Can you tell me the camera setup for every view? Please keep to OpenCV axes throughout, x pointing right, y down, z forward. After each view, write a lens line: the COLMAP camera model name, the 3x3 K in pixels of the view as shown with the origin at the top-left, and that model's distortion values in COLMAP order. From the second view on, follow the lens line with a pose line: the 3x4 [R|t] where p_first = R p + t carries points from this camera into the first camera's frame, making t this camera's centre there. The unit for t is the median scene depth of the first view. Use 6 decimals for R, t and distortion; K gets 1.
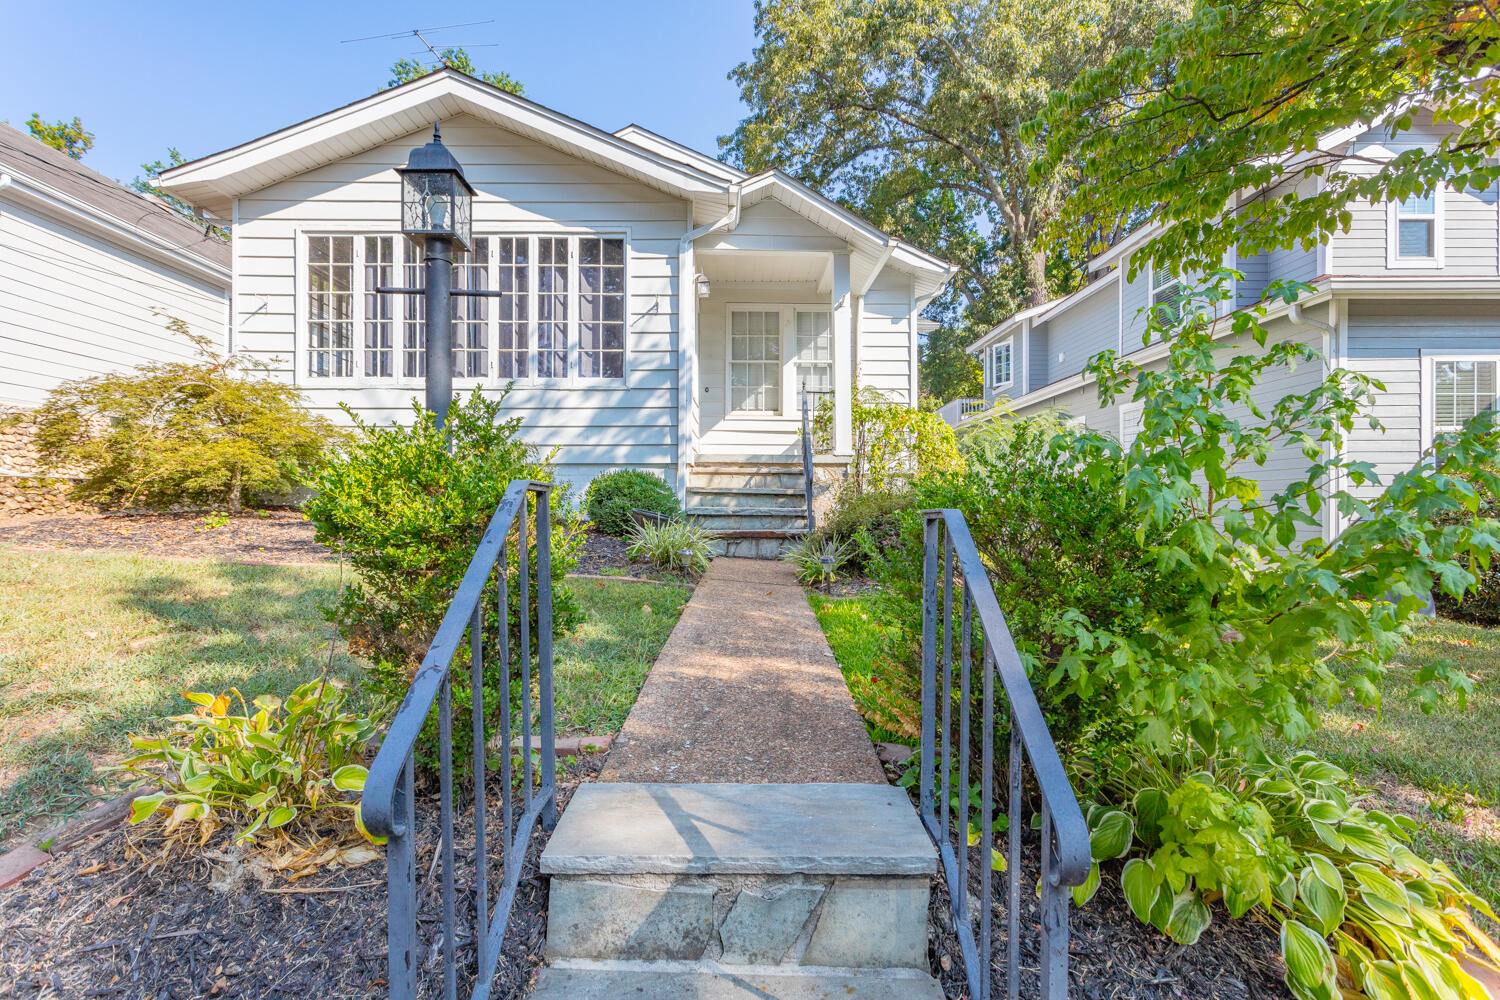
lens RADIAL K [[734.6, 0, 750.0], [0, 734.6, 500.0], [0, 0, 1]] dist [-0.001020, -0.000214]
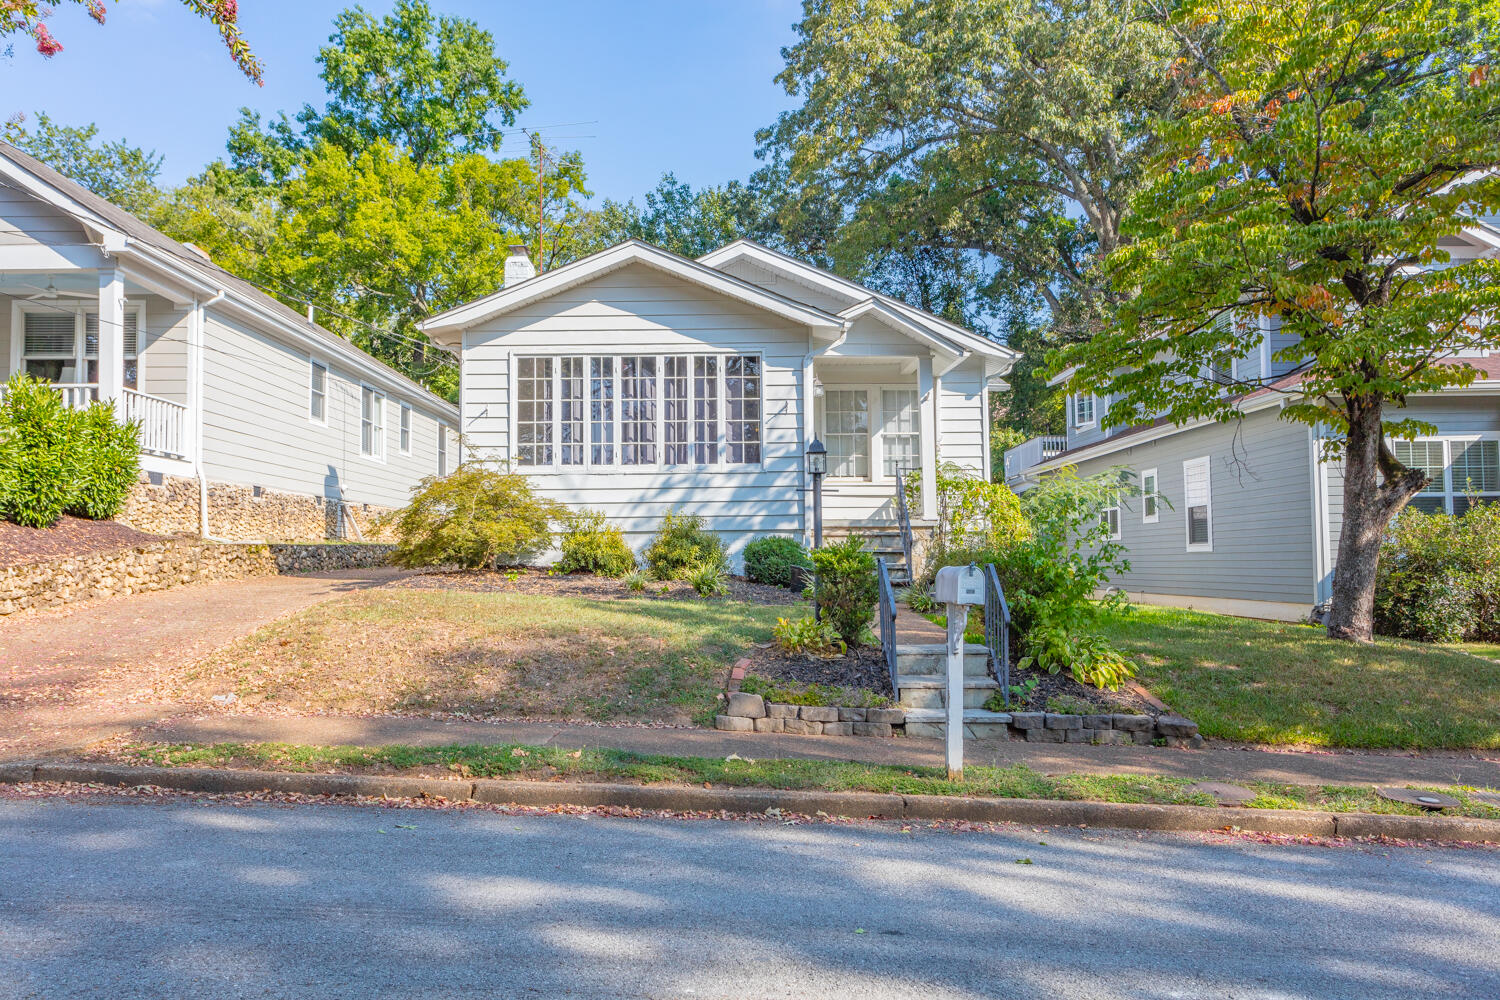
lens RADIAL K [[1121.7, 0, 750.0], [0, 1121.7, 500.0], [0, 0, 1]] dist [-0.002270, -0.000340]
pose [[0.999931, -0.010756, 0.004626, -0.200337], [0.010950, 0.998963, -0.044195, -0.015115], [-0.004145, 0.044242, 0.999012, -0.963358]]
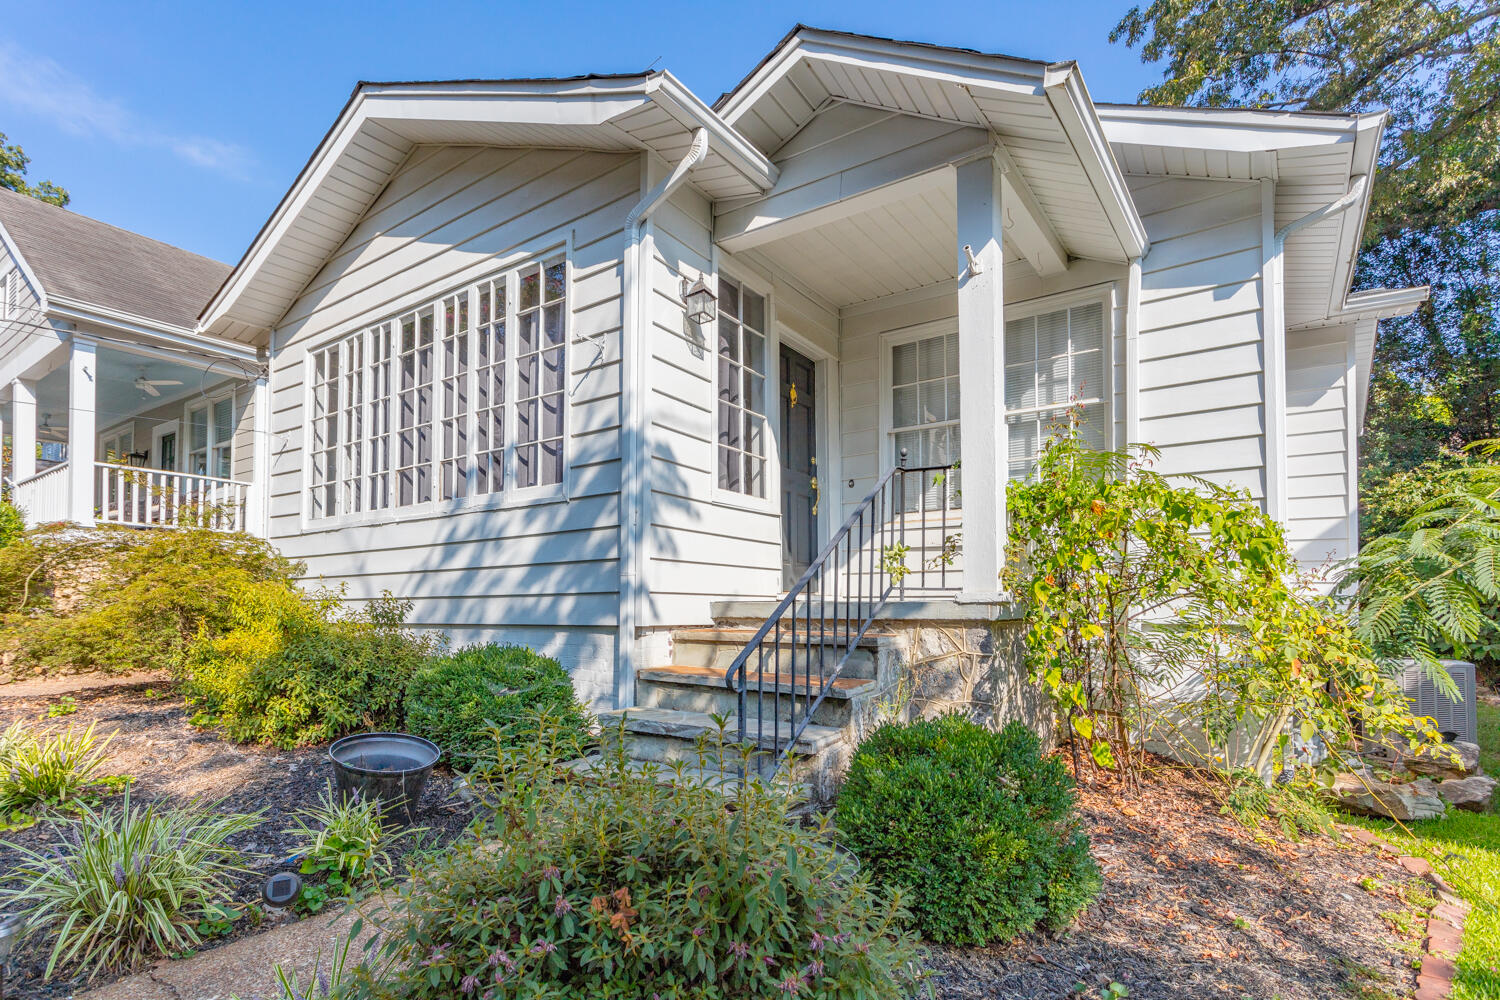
lens RADIAL K [[750.2, 0, 750.6], [0, 750.2, 591.7], [0, 0, 1]] dist [0.000737, 0.000213]
pose [[0.805773, -0.017359, -0.591971, 0.309323], [0.003664, 0.999697, -0.024329, -0.061184], [0.592214, 0.017435, 0.805592, 0.596439]]
